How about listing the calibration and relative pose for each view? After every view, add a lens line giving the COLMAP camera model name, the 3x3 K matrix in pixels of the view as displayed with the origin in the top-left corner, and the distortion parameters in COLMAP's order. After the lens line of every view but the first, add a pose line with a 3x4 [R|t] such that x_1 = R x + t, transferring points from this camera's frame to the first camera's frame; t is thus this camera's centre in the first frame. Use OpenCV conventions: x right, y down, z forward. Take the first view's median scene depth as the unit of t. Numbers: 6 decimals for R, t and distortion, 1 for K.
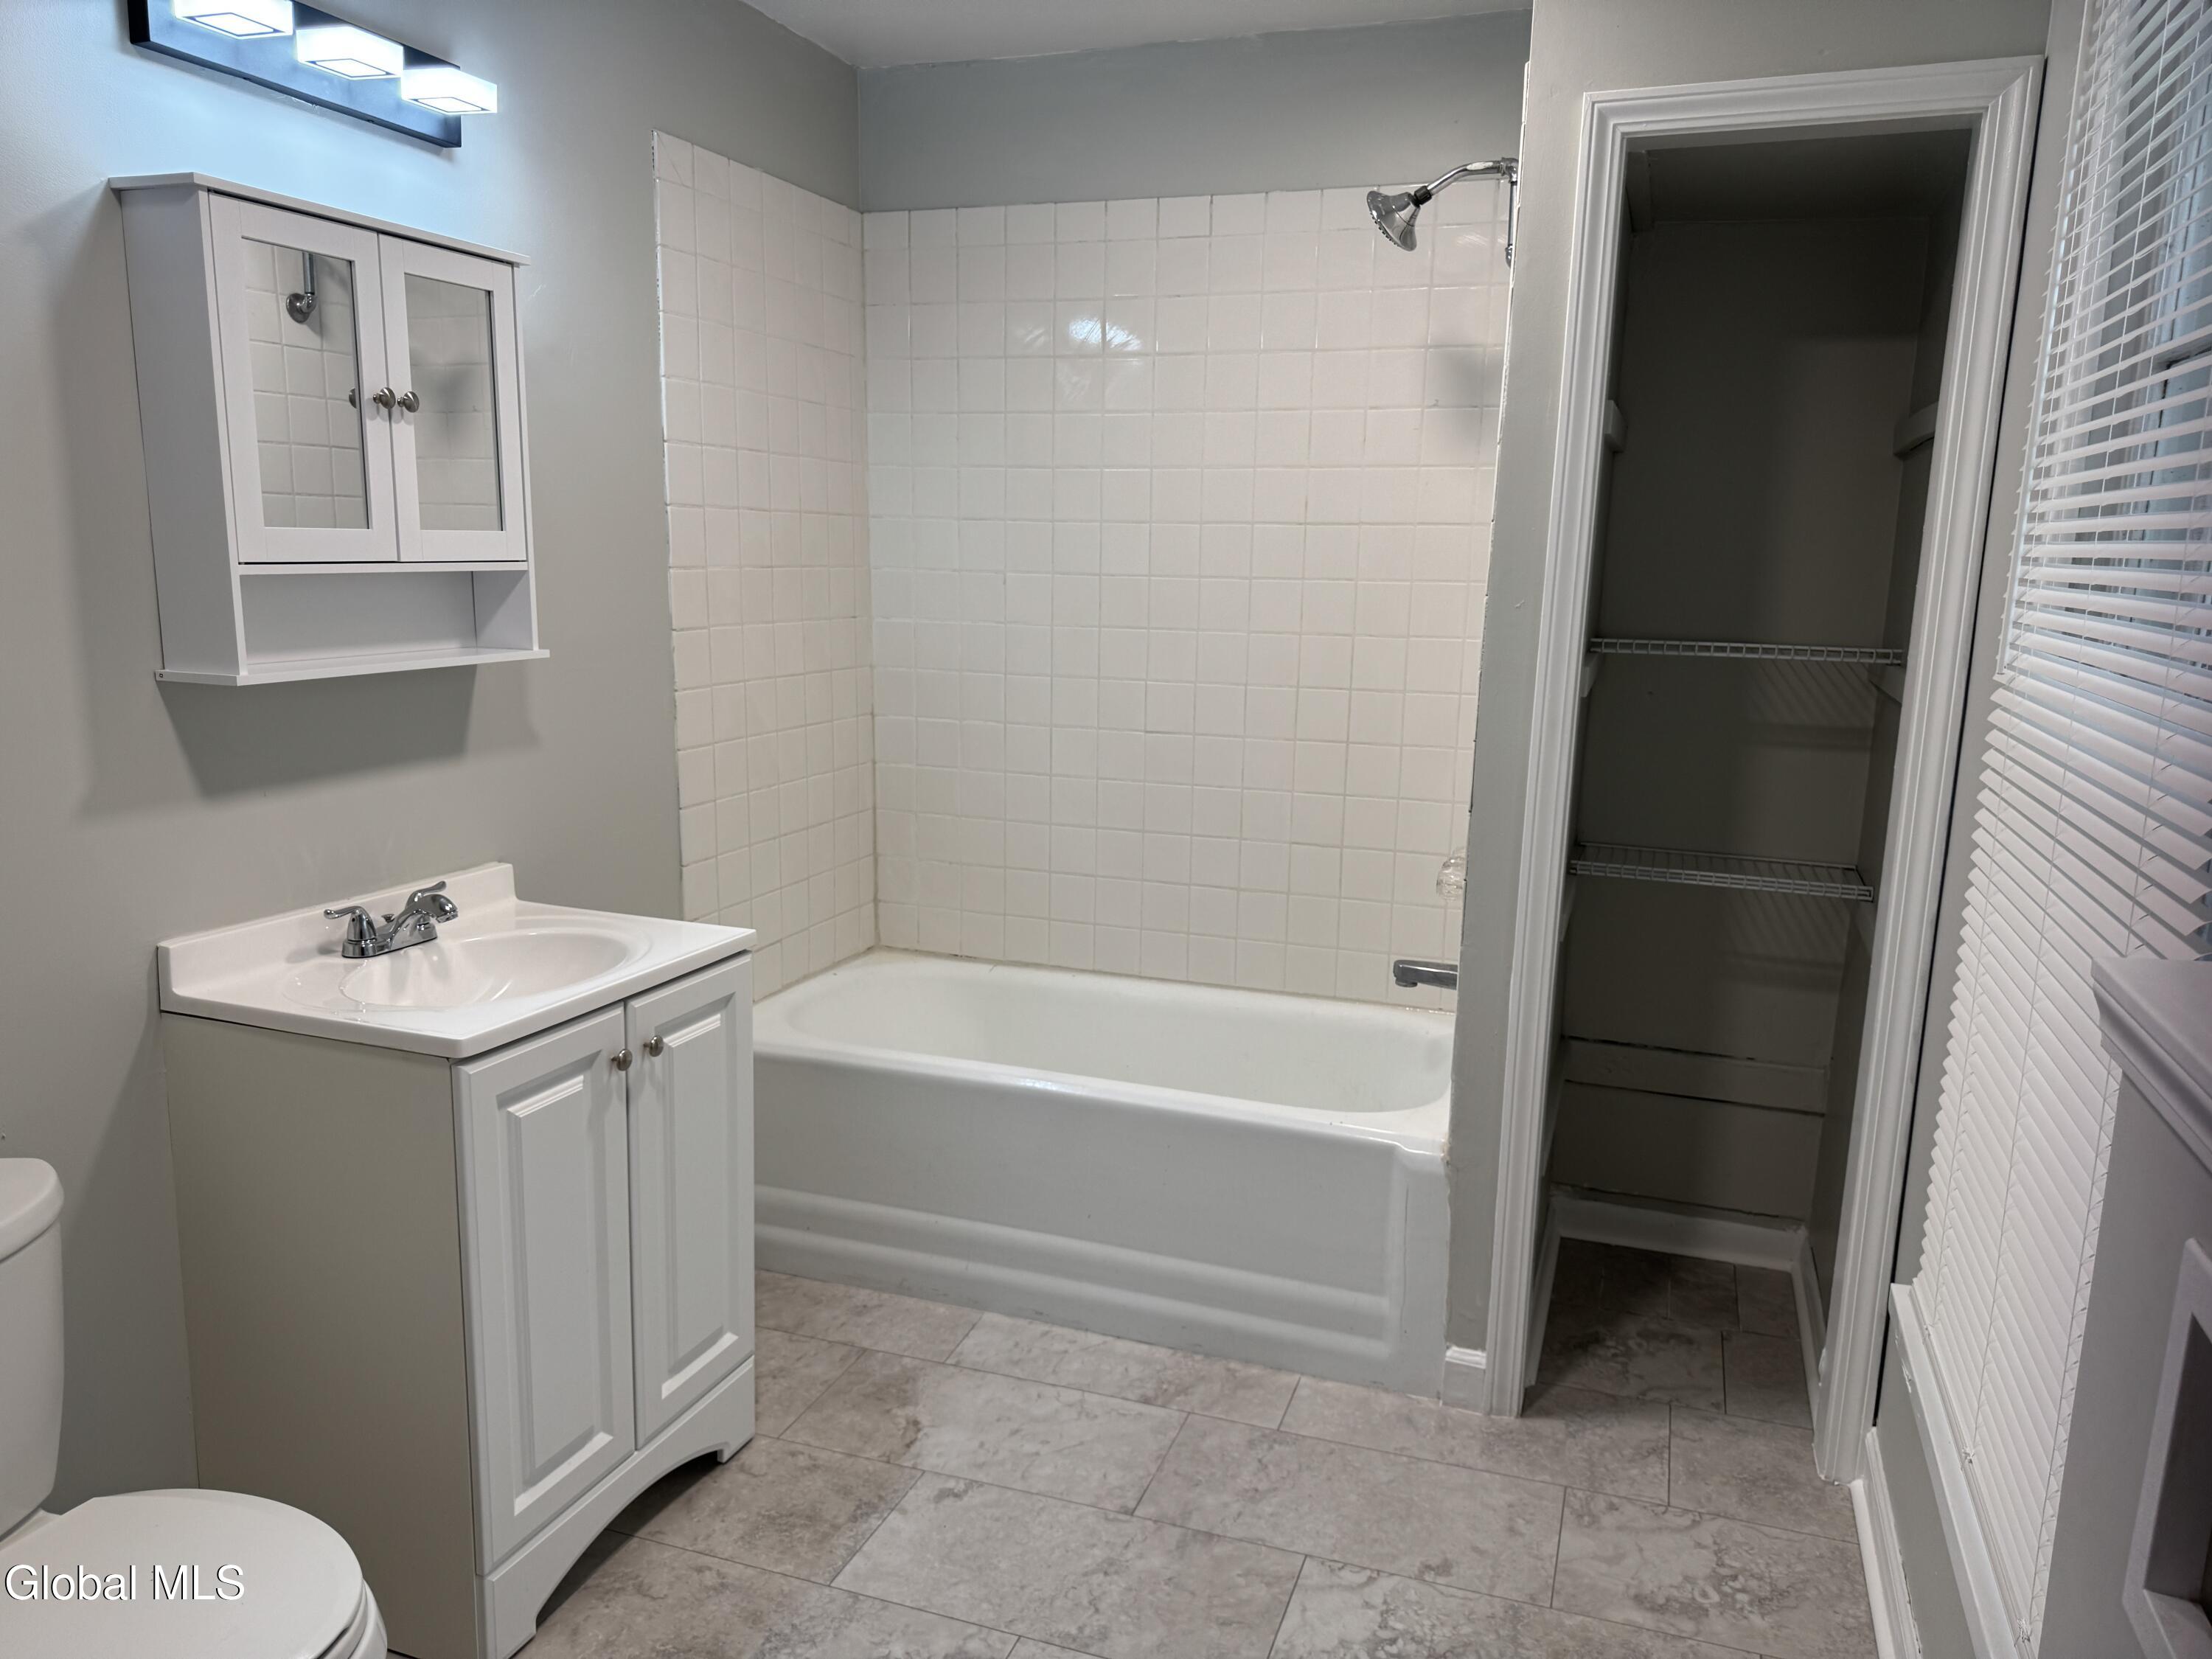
lens RADIAL K [[1567.7, 0, 1093.9], [0, 1567.7, 842.3], [0, 0, 1]] dist [0.033034, -0.038556]
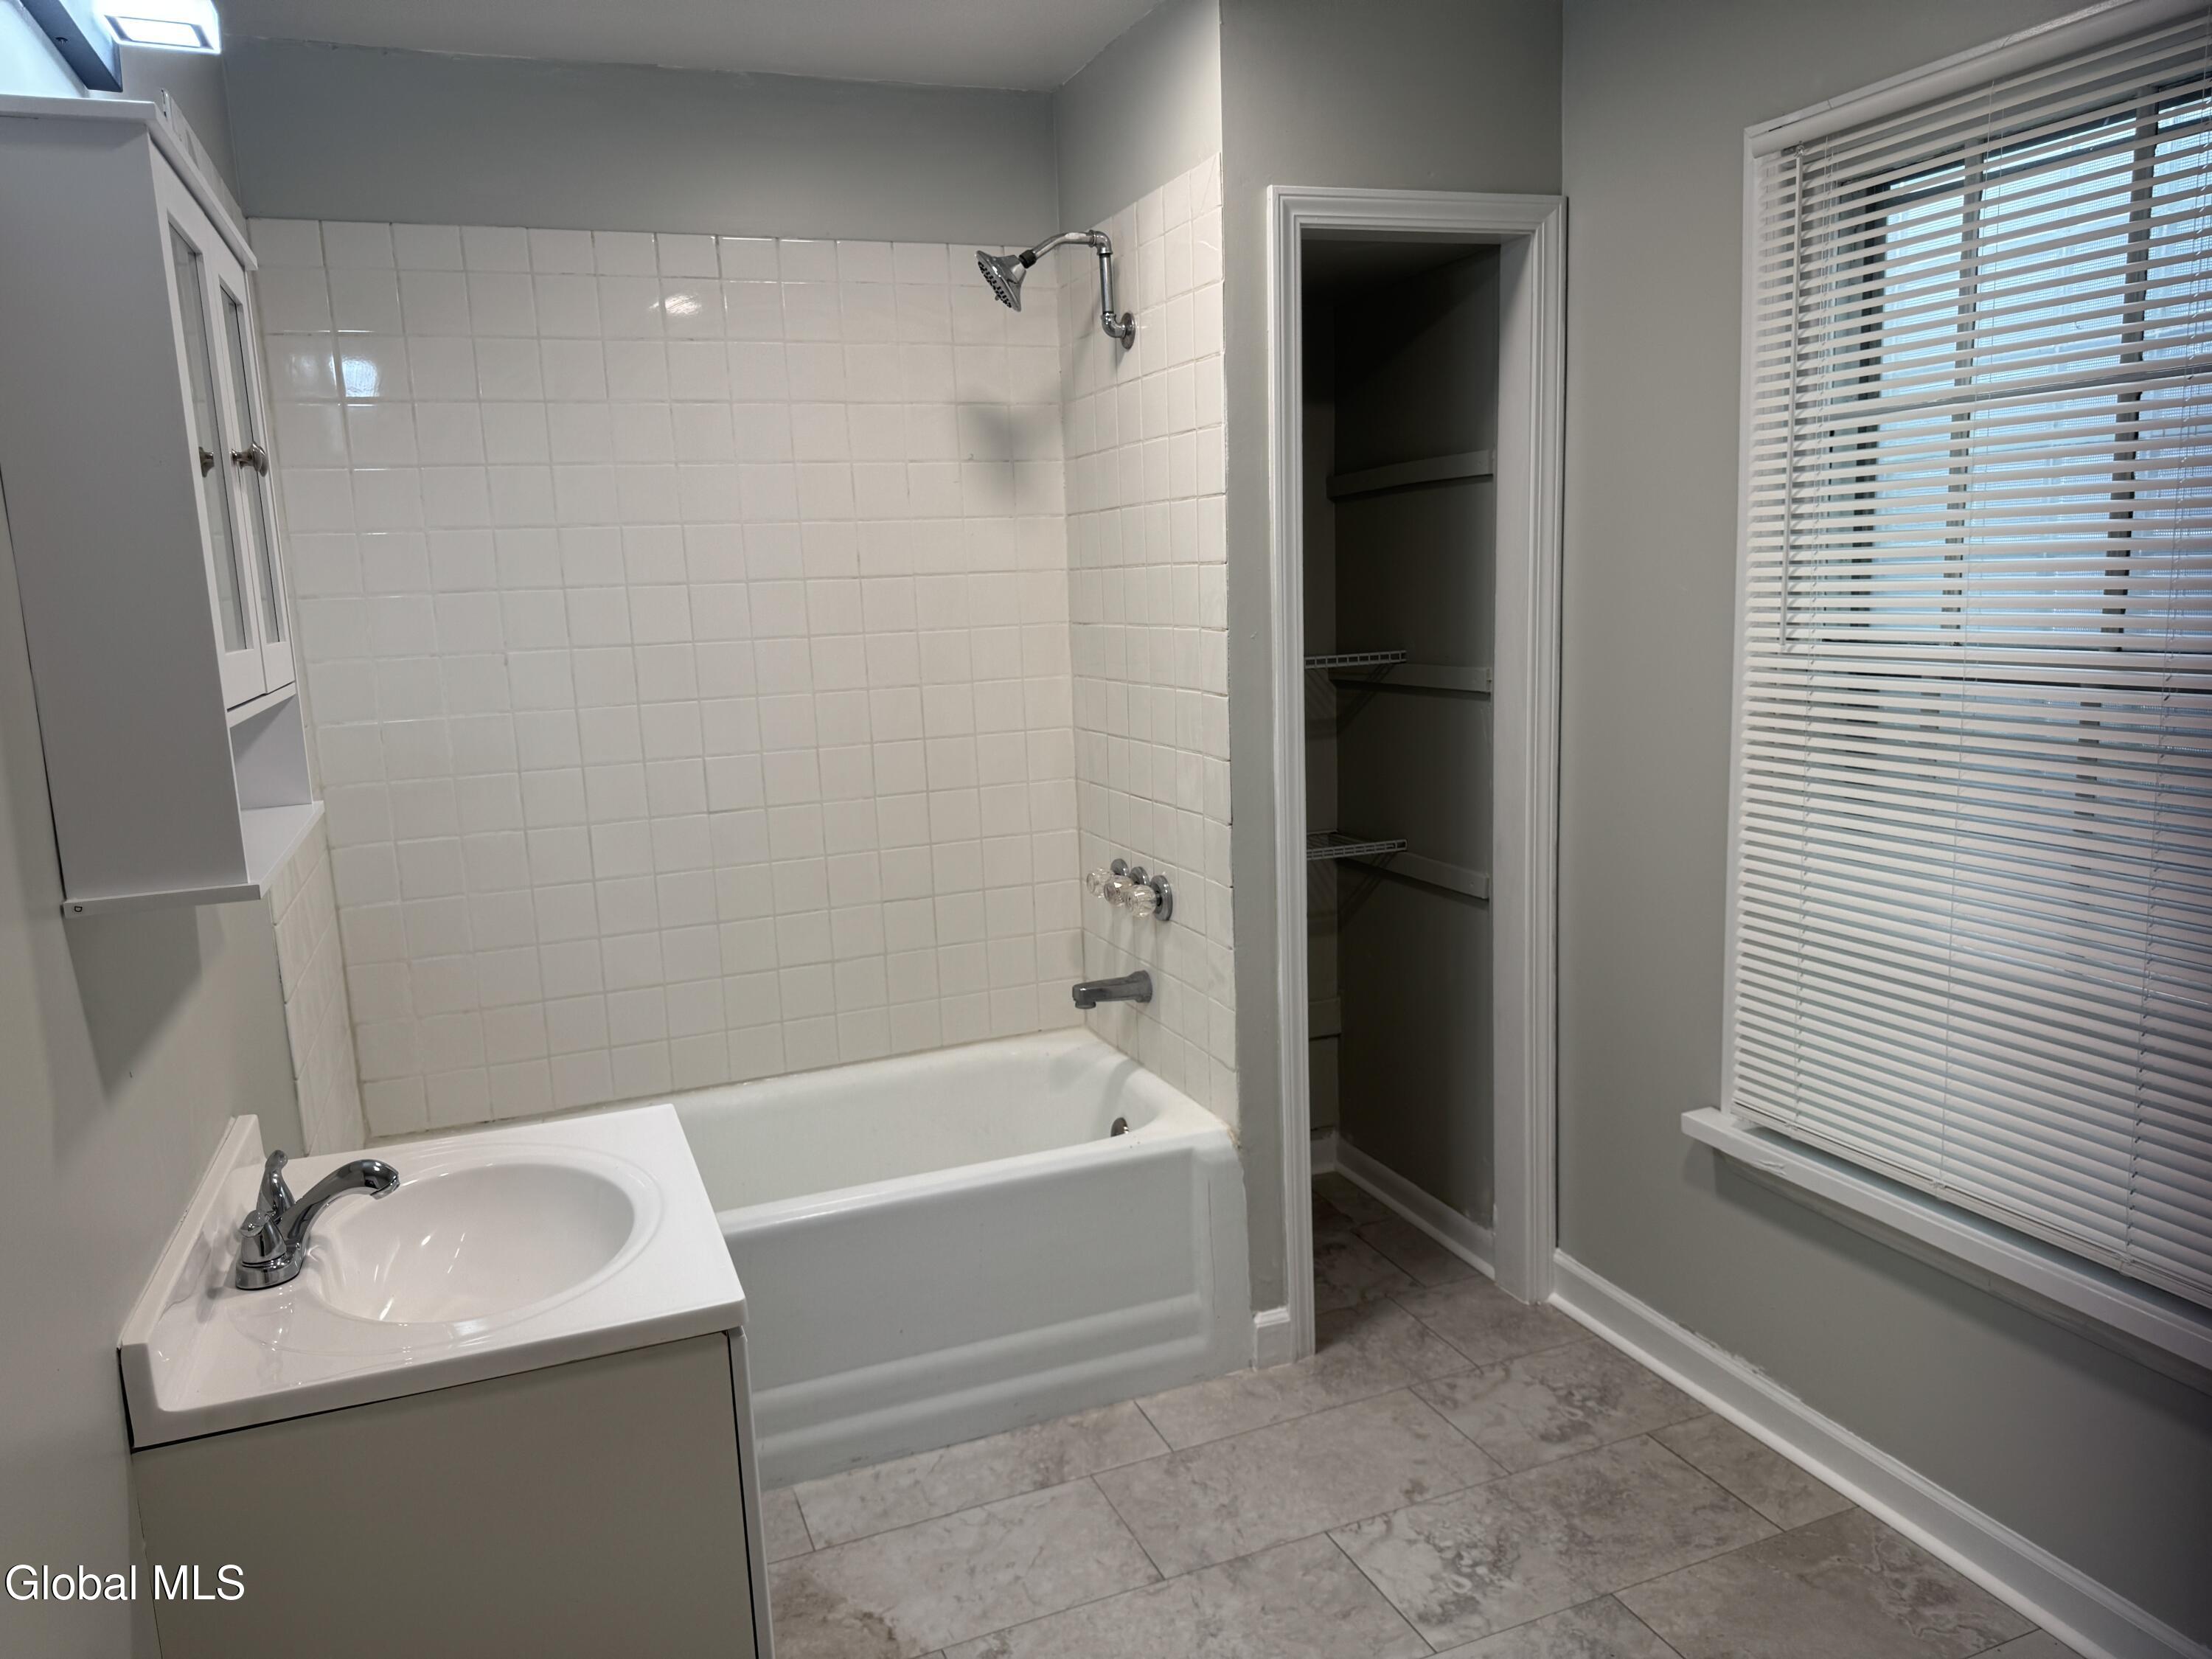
lens RADIAL K [[1567.7, 0, 1148.3], [0, 1567.7, 830.4], [0, 0, 1]] dist [0.033034, -0.038556]
pose [[0.750017, -0.160638, 0.641615, -0.476359], [0.183562, 0.982506, 0.031410, -0.056175], [-0.635436, 0.094218, 0.766384, 0.188167]]
